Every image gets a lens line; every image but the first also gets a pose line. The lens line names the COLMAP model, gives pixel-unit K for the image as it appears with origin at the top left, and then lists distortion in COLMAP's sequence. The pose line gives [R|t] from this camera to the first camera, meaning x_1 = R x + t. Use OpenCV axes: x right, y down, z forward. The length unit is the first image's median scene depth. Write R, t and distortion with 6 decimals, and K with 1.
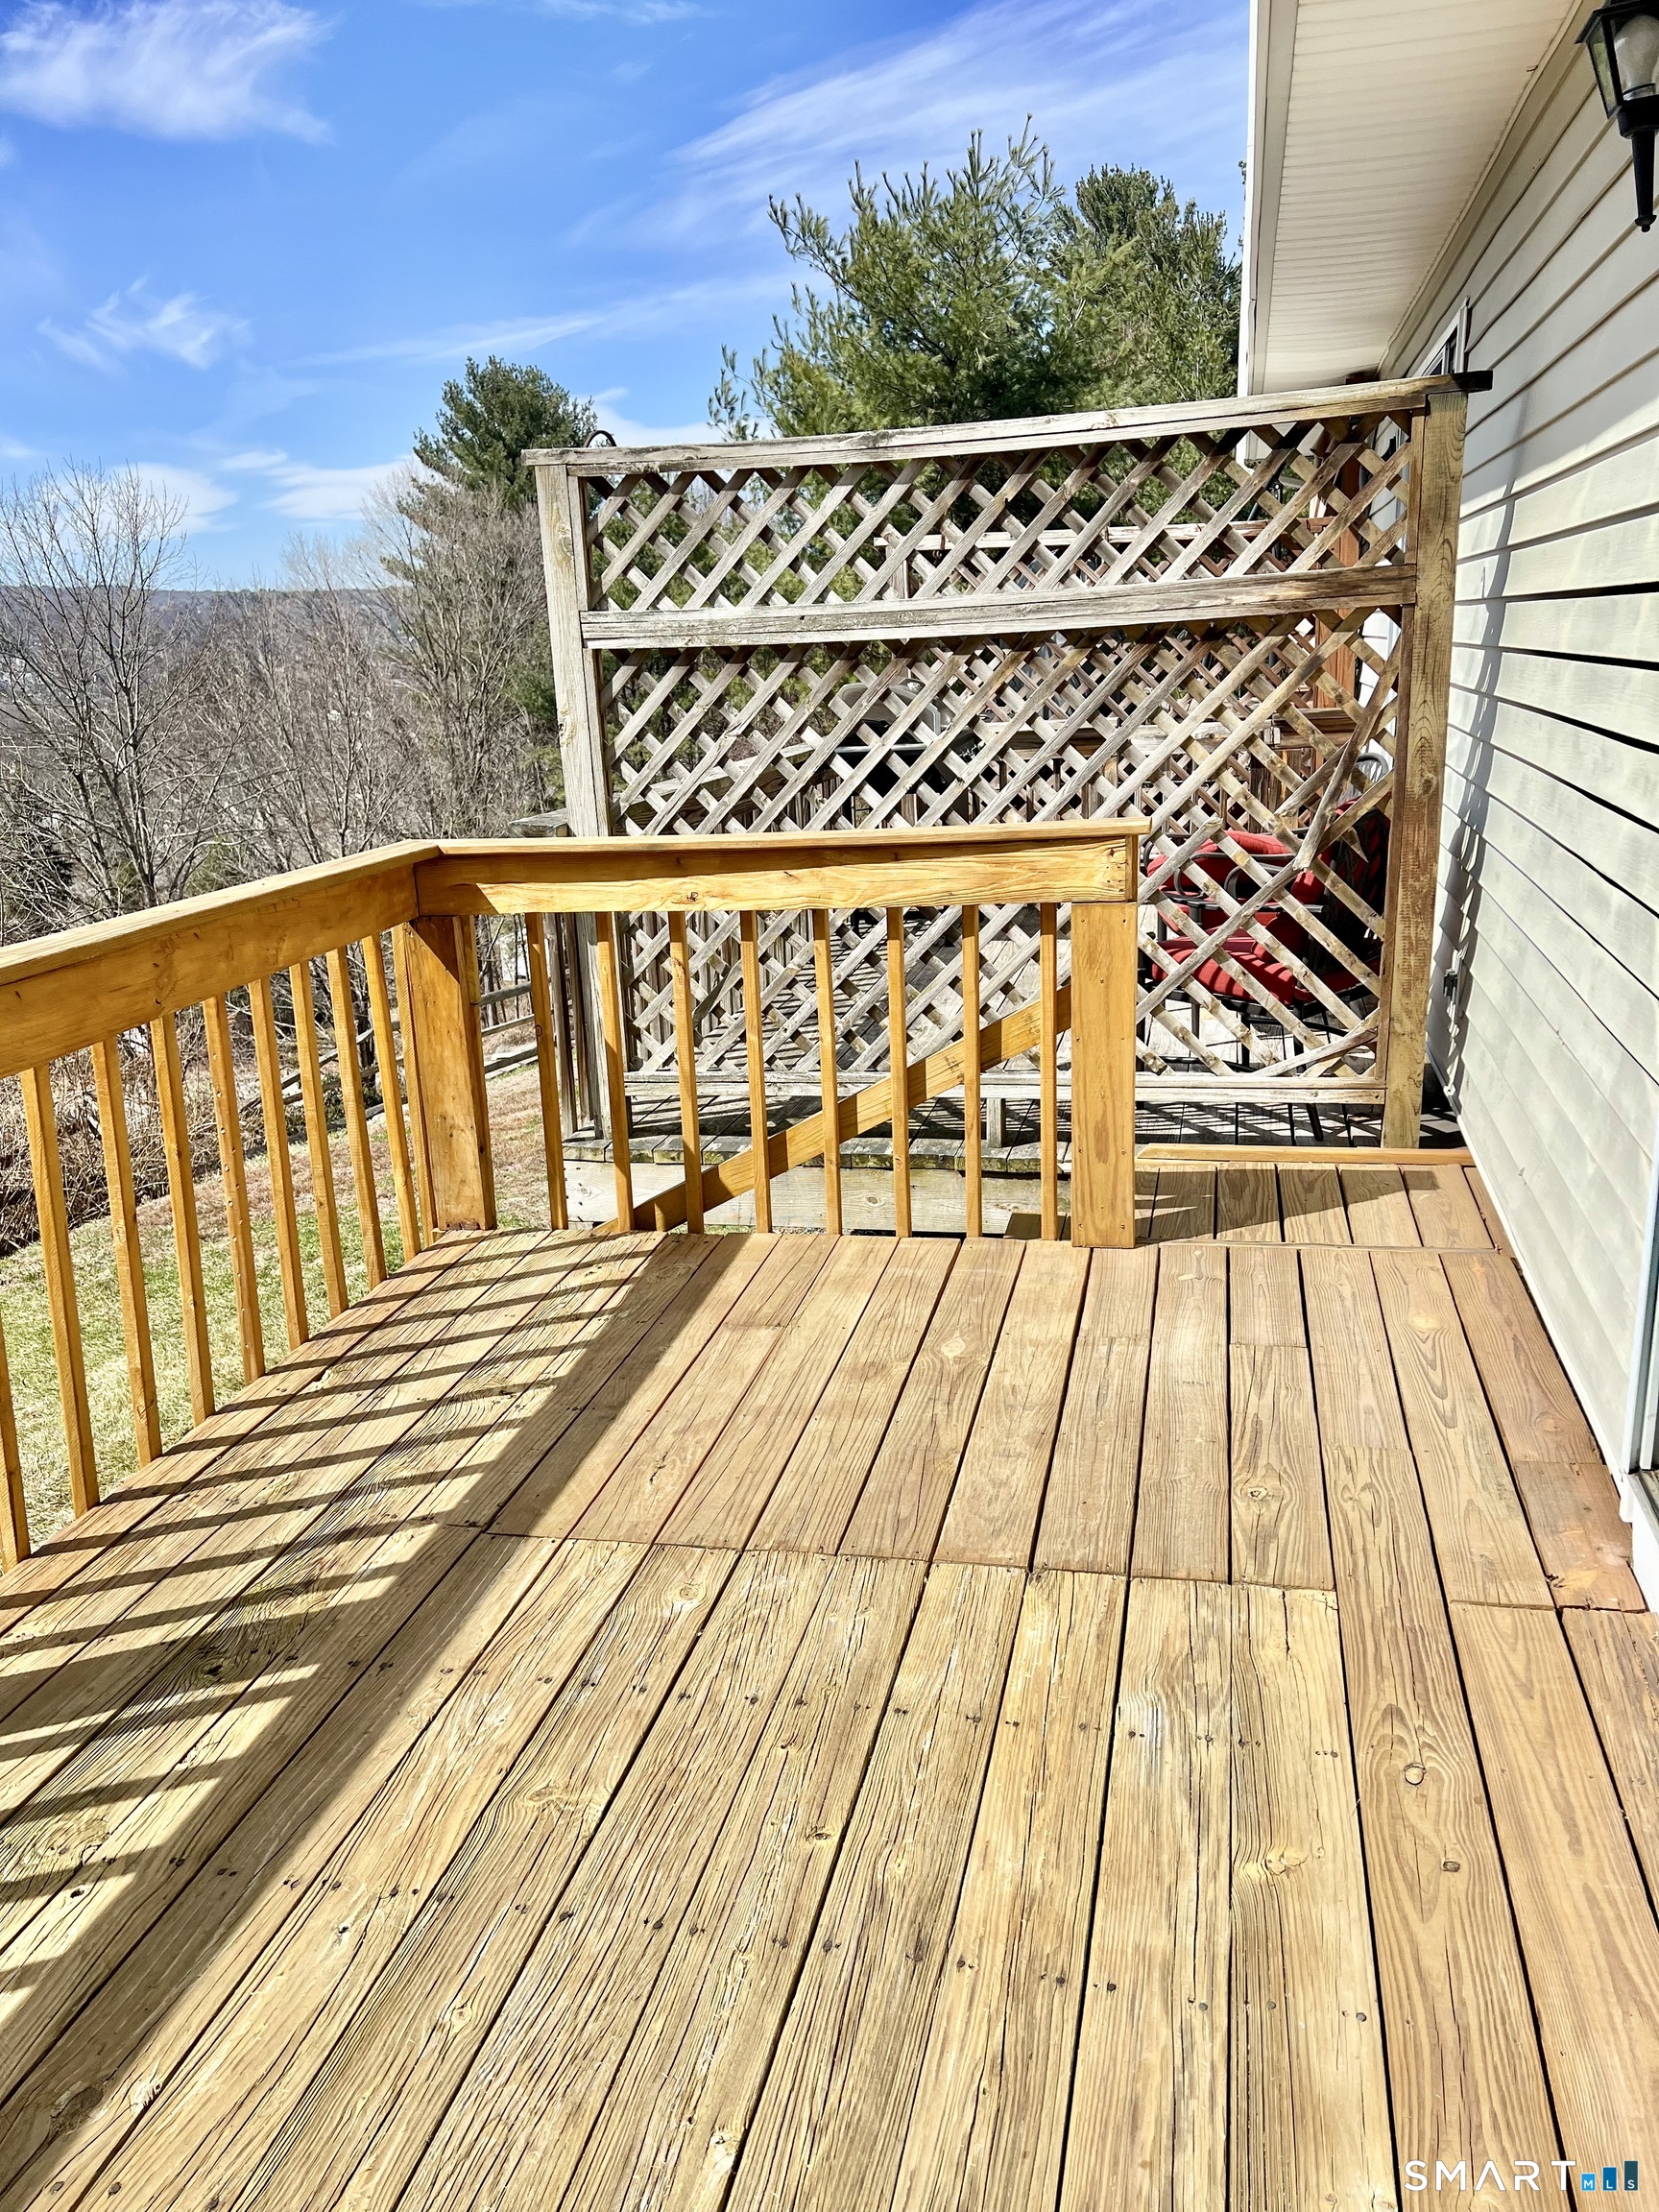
lens RADIAL K [[1672.1, 0, 829.2], [0, 1672.1, 1102.8], [0, 0, 1]] dist [-0.004262, -0.009271]
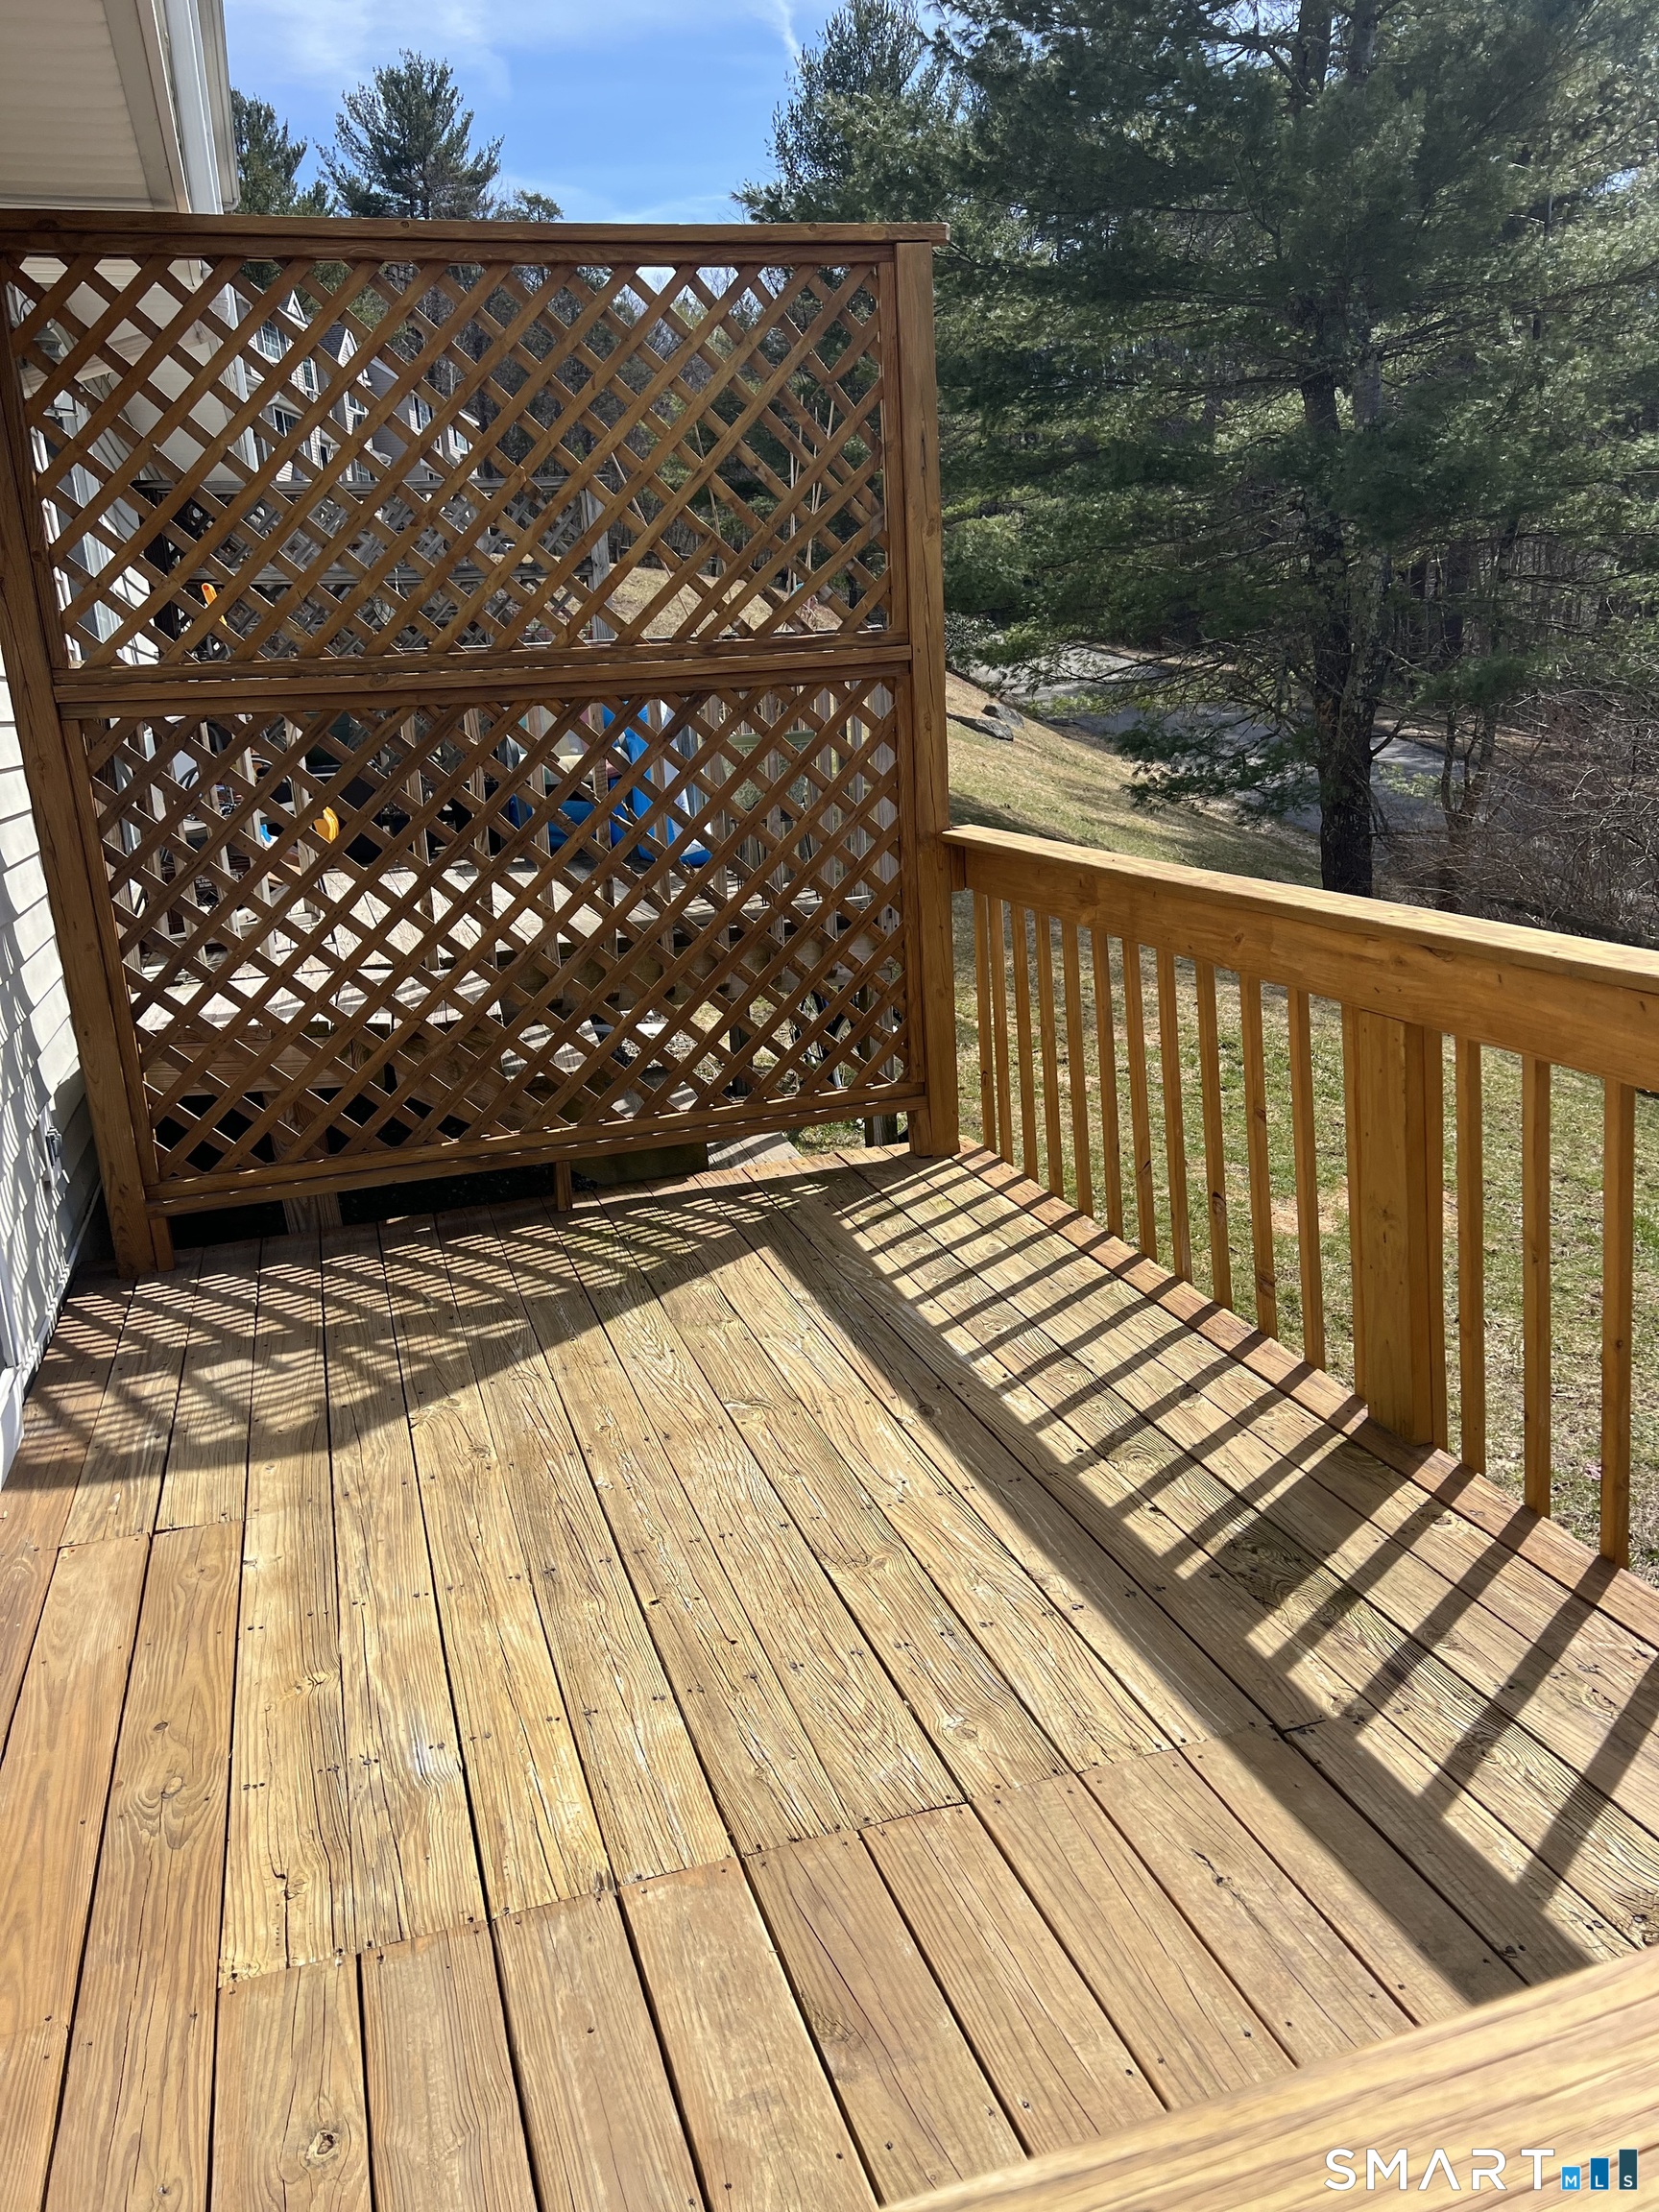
lens RADIAL K [[1672.1, 0, 832.5], [0, 1672.1, 1105.5], [0, 0, 1]] dist [-0.004262, -0.009271]
pose [[-0.856973, 0.198750, -0.475496, 0.366207], [-0.058992, 0.878750, 0.473622, -0.460204], [0.511975, 0.433931, -0.741340, 1.626342]]
